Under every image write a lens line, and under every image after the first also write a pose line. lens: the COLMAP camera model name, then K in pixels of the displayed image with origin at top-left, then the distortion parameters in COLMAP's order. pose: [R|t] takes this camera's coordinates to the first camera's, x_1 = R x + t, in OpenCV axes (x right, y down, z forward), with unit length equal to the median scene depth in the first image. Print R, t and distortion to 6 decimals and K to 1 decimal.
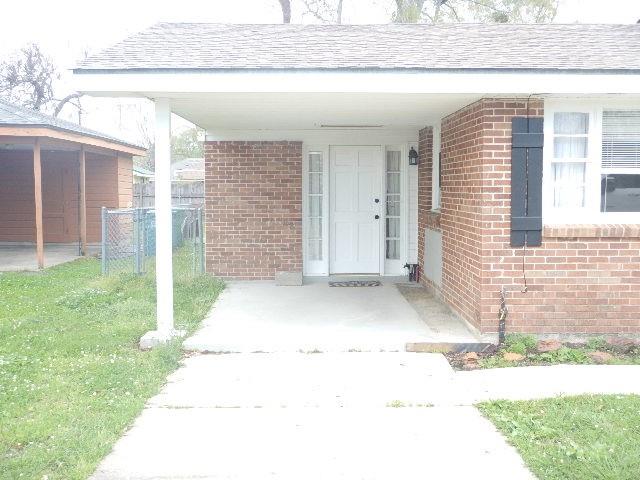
lens RADIAL K [[752.4, 0, 320.0], [0, 752.4, 240.0], [0, 0, 1]] dist [0.005103, 0.005400]
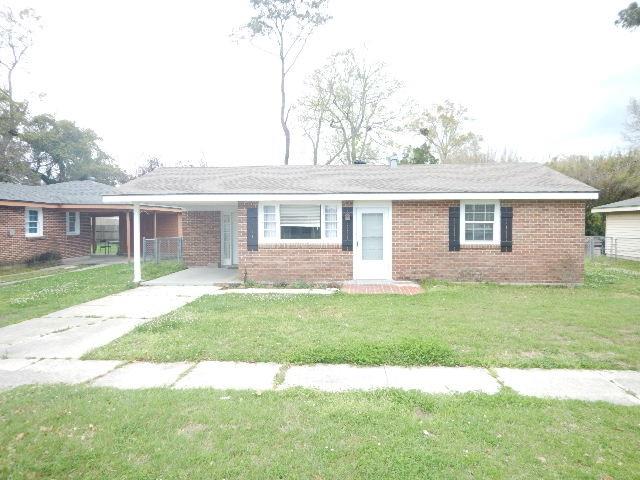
lens RADIAL K [[460.2, 0, 320.0], [0, 460.2, 240.0], [0, 0, 1]] dist [0.025436, -0.004969]
pose [[0.996479, 0.001525, -0.083823, 0.683846], [-0.004525, 0.999356, -0.035602, 0.029151], [0.083715, 0.035856, 0.995844, -0.779719]]
